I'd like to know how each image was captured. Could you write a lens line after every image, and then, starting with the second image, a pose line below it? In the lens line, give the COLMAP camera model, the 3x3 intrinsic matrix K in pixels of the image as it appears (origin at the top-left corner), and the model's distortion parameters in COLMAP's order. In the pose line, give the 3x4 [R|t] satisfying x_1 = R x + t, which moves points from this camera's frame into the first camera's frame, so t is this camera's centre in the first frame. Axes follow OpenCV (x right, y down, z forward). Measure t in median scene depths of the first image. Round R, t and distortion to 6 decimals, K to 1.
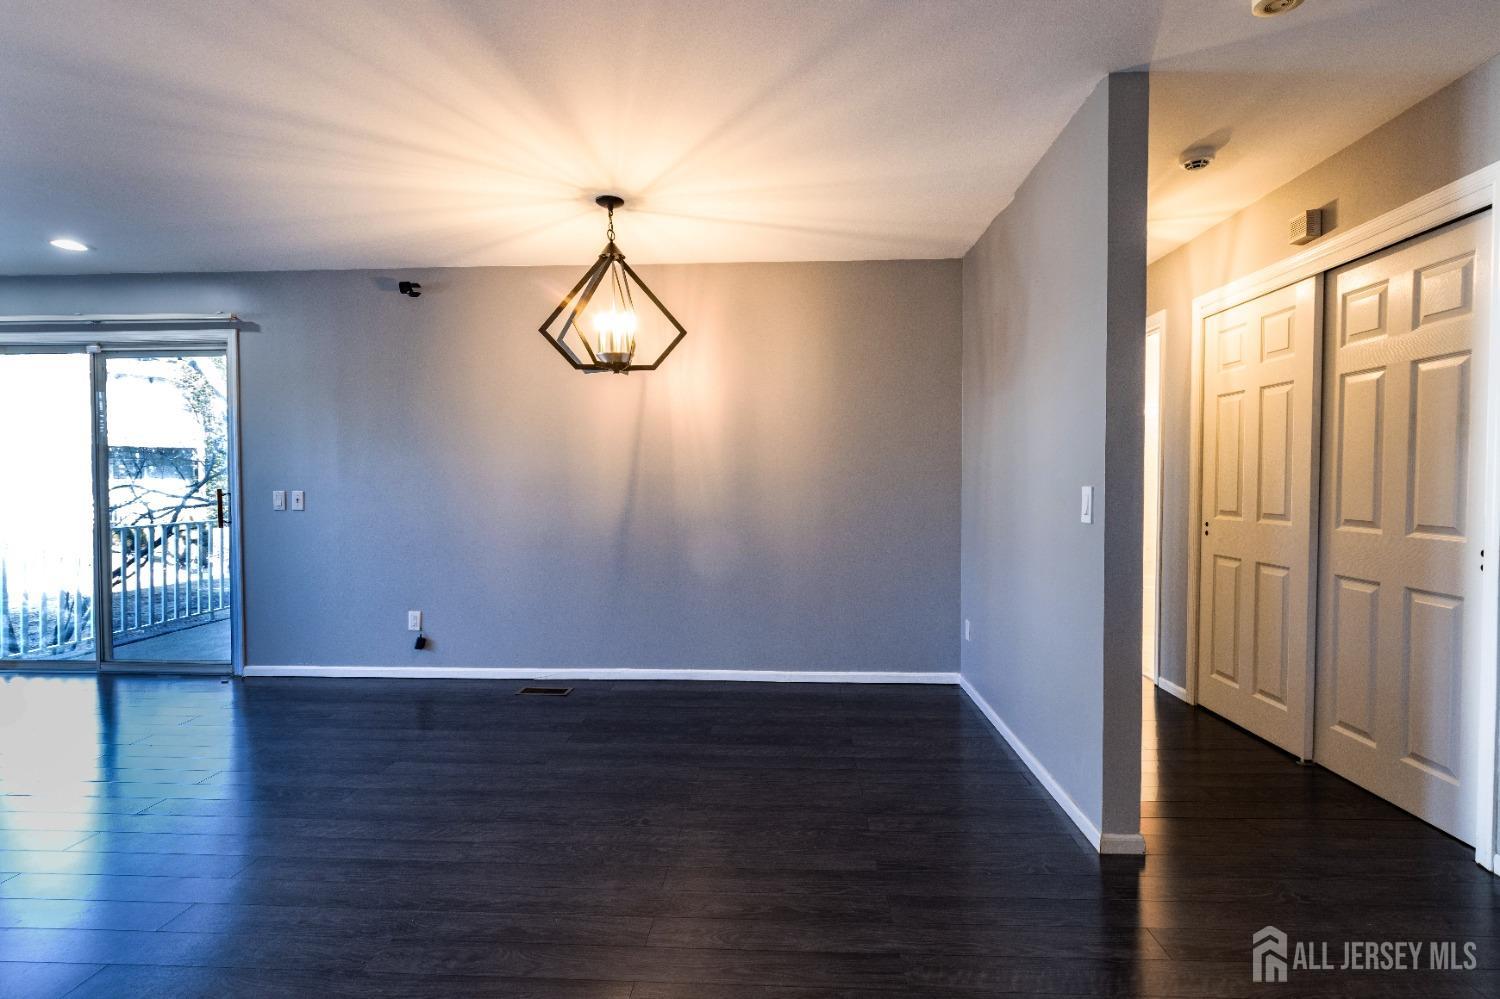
lens RADIAL K [[705.1, 0, 760.4], [0, 705.1, 501.0], [0, 0, 1]] dist [-0.005432, -0.000298]
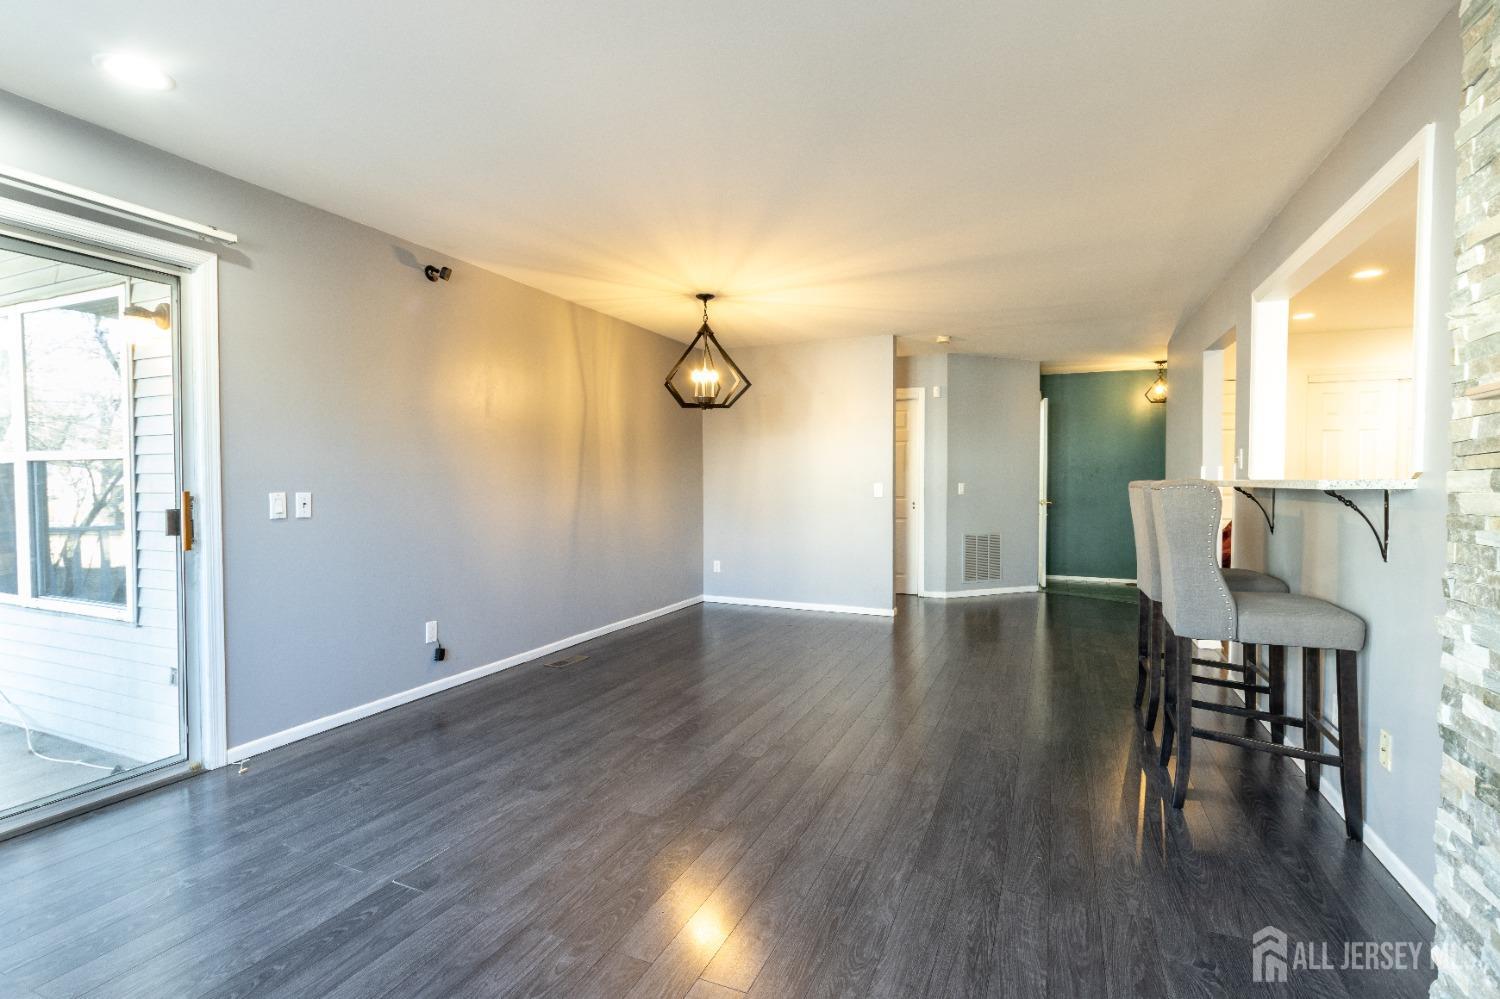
lens RADIAL K [[705.1, 0, 760.4], [0, 705.1, 501.0], [0, 0, 1]] dist [-0.005432, -0.000298]
pose [[0.342057, -0.023618, 0.939382, -1.394811], [0.027715, 0.999503, 0.015038, -0.003034], [-0.939270, 0.020892, 0.342541, 0.323469]]
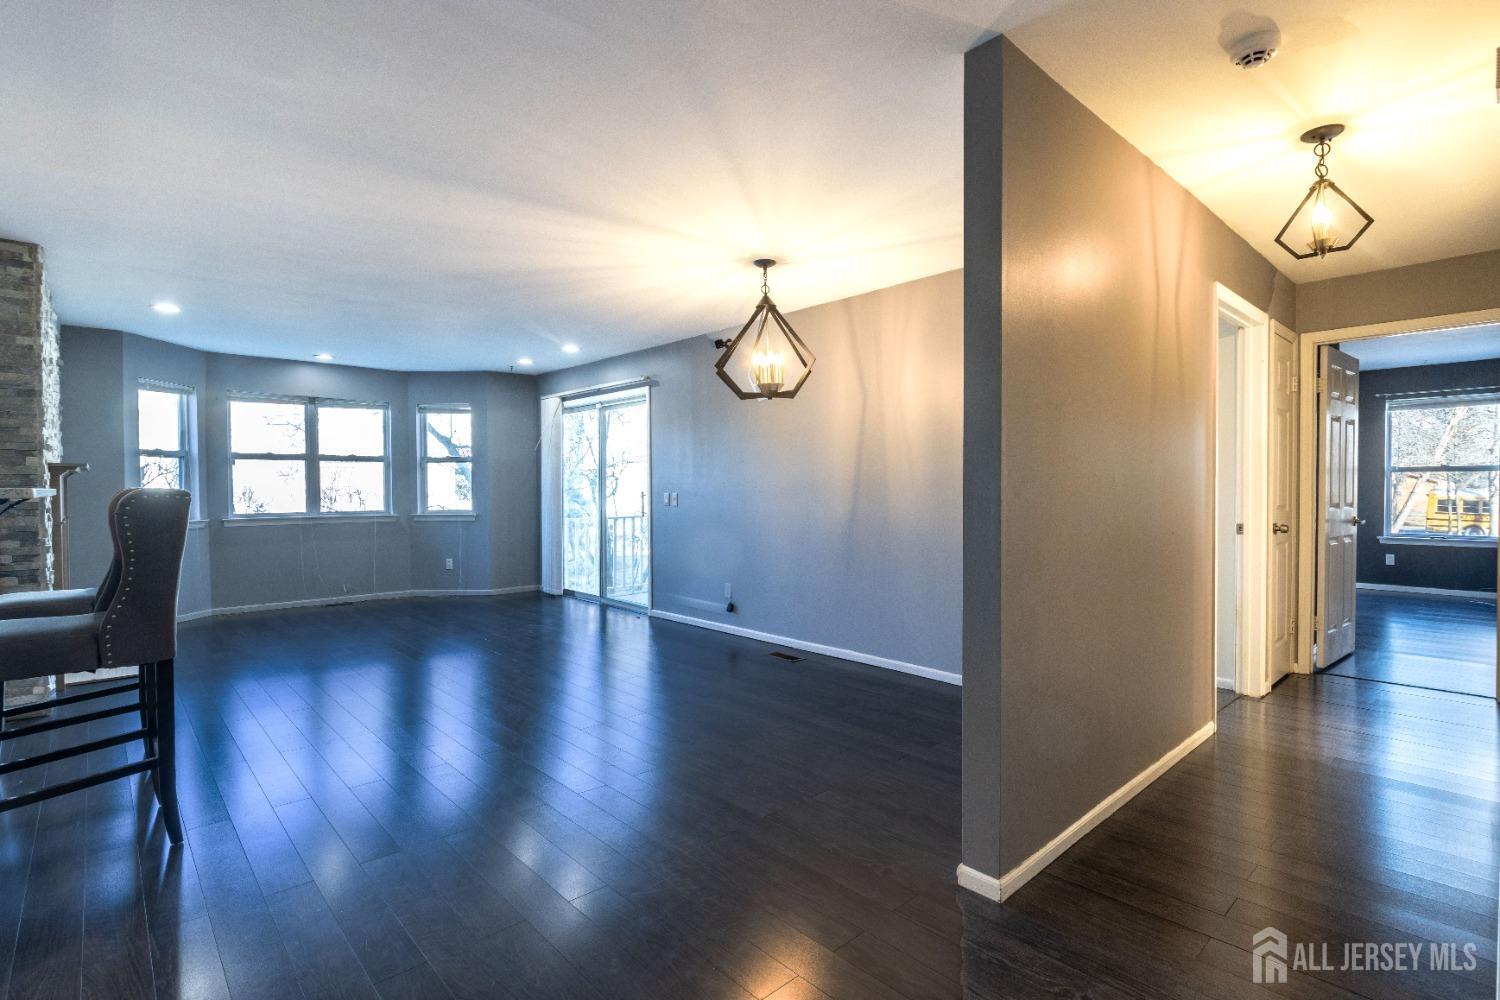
lens RADIAL K [[709.7, 0, 750.0], [0, 709.7, 500.0], [0, 0, 1]] dist [0.002813, 0.000159]
pose [[0.713313, 0.012186, -0.700740, 0.560246], [-0.014938, 0.999886, 0.002182, -0.006552], [0.700687, 0.008911, 0.713413, 0.072872]]
